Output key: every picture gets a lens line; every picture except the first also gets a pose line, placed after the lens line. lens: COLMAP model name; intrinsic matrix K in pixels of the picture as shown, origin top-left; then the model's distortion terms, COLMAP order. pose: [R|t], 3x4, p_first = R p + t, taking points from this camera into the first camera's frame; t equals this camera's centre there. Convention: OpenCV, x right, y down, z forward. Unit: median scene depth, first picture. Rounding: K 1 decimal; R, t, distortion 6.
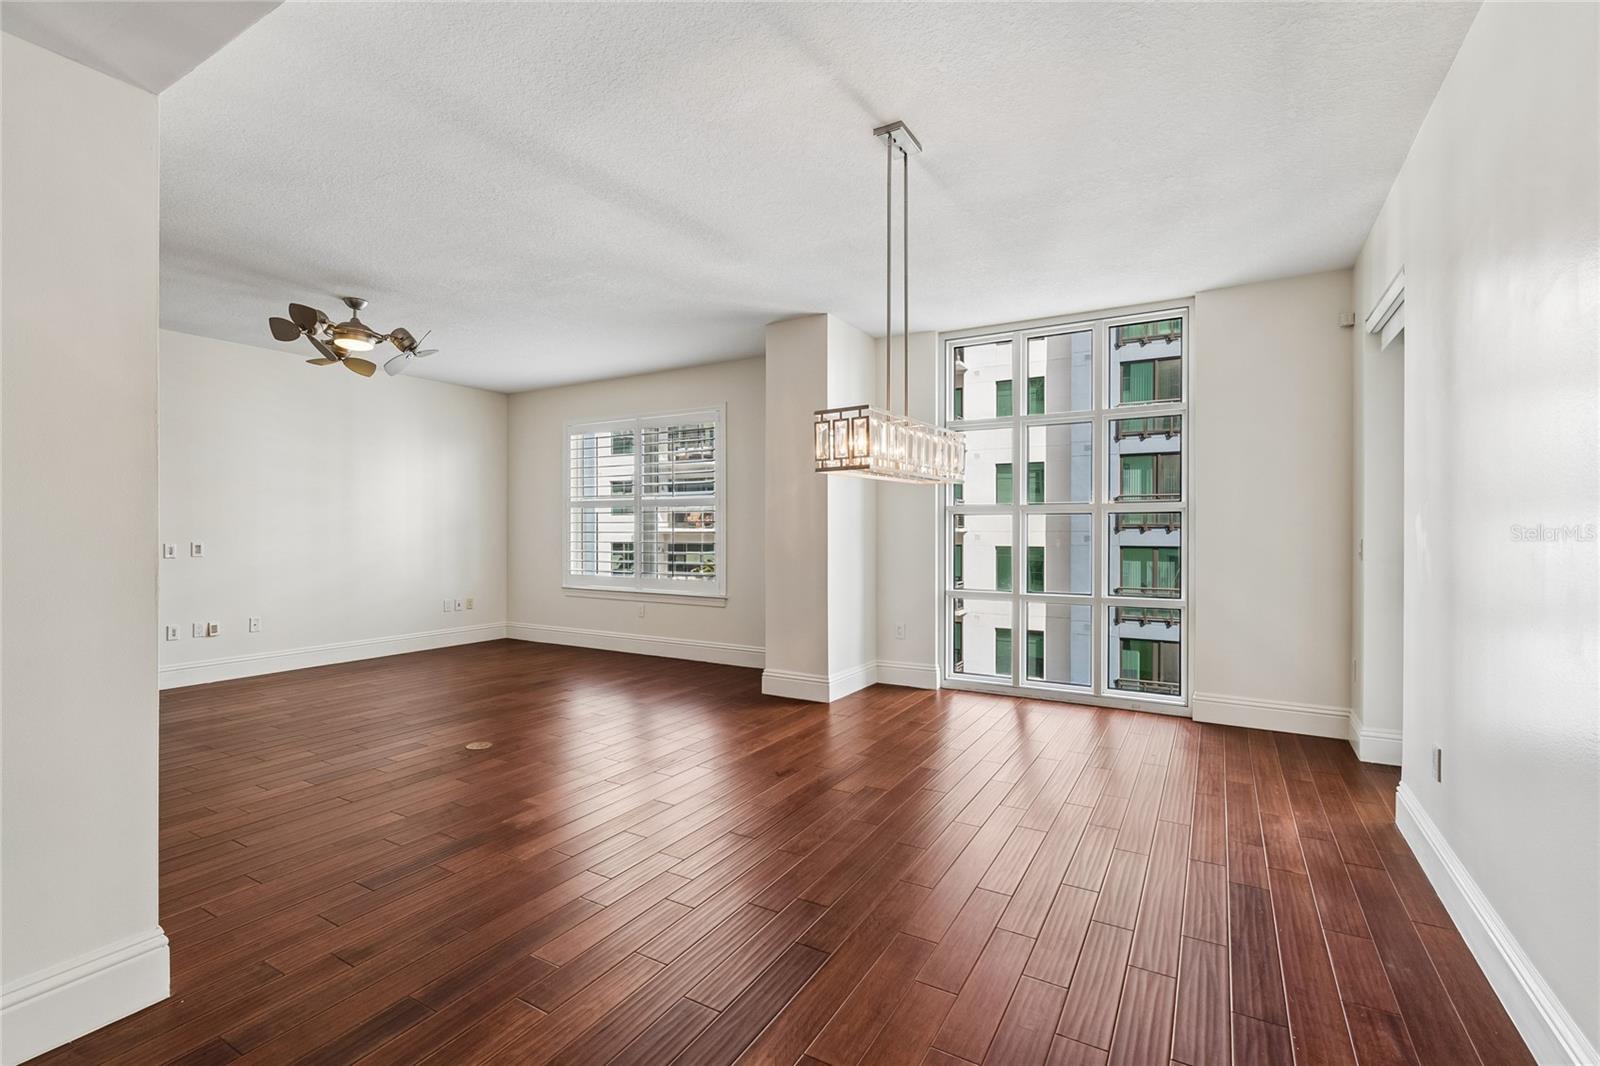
lens RADIAL K [[714.3, 0, 799.2], [0, 714.3, 535.9], [0, 0, 1]] dist [0.007148, -0.003558]
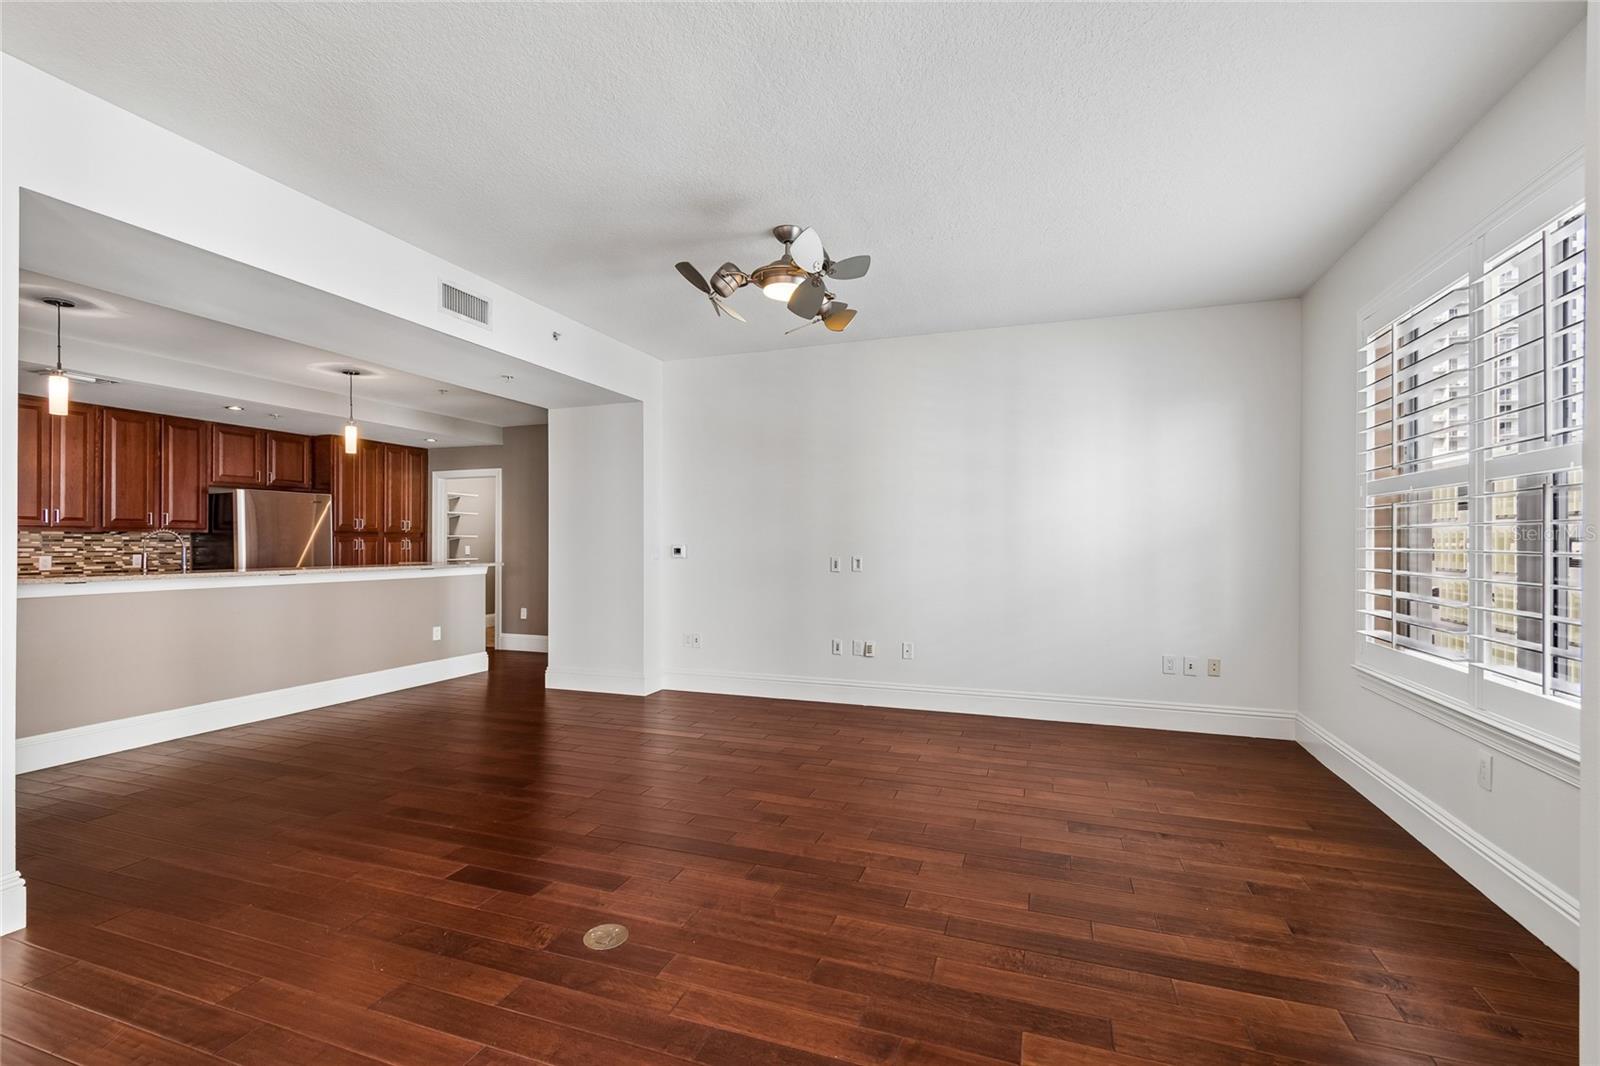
lens RADIAL K [[714.3, 0, 793.3], [0, 714.3, 541.8], [0, 0, 1]] dist [0.007148, -0.003558]
pose [[0.188210, -0.001005, -0.982128, 0.093258], [-0.009736, 0.999948, -0.002889, -0.007676], [0.982080, 0.010106, 0.188191, 0.813344]]
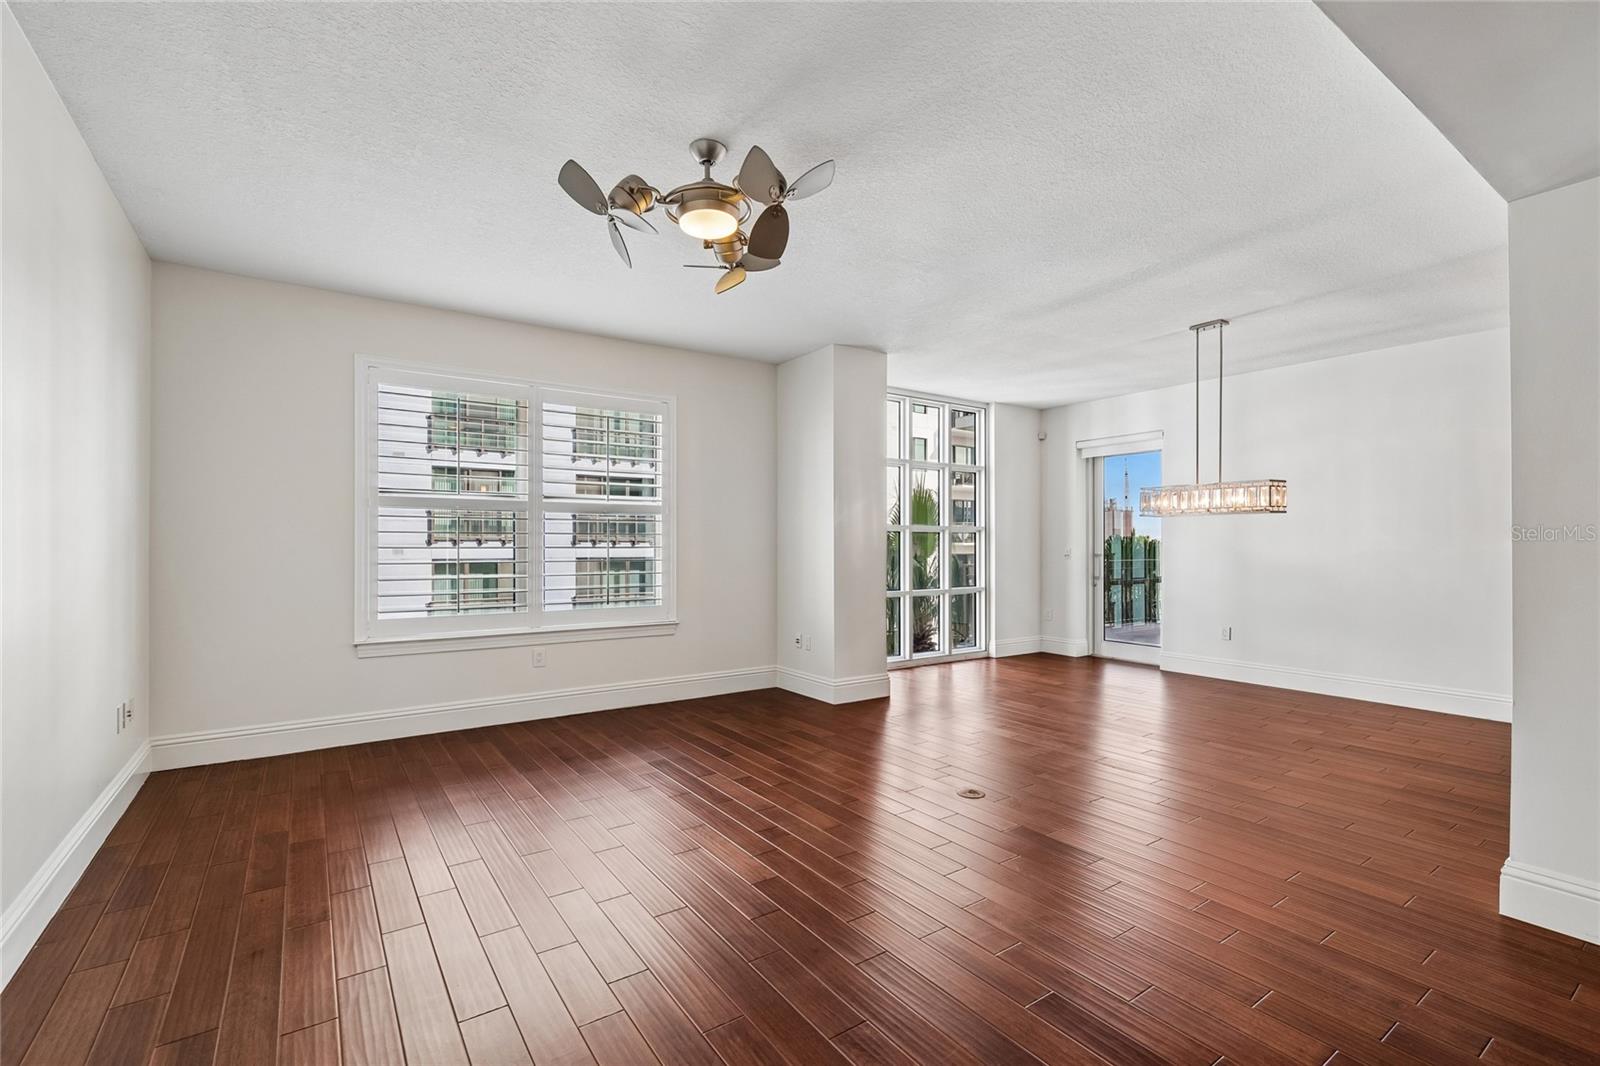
lens RADIAL K [[714.3, 0, 797.4], [0, 714.3, 538.6], [0, 0, 1]] dist [0.007148, -0.003558]
pose [[0.417499, 0.005074, 0.908663, -1.044295], [0.006910, 0.999938, -0.008758, -0.007601], [-0.908651, 0.009935, 0.417438, 0.649058]]
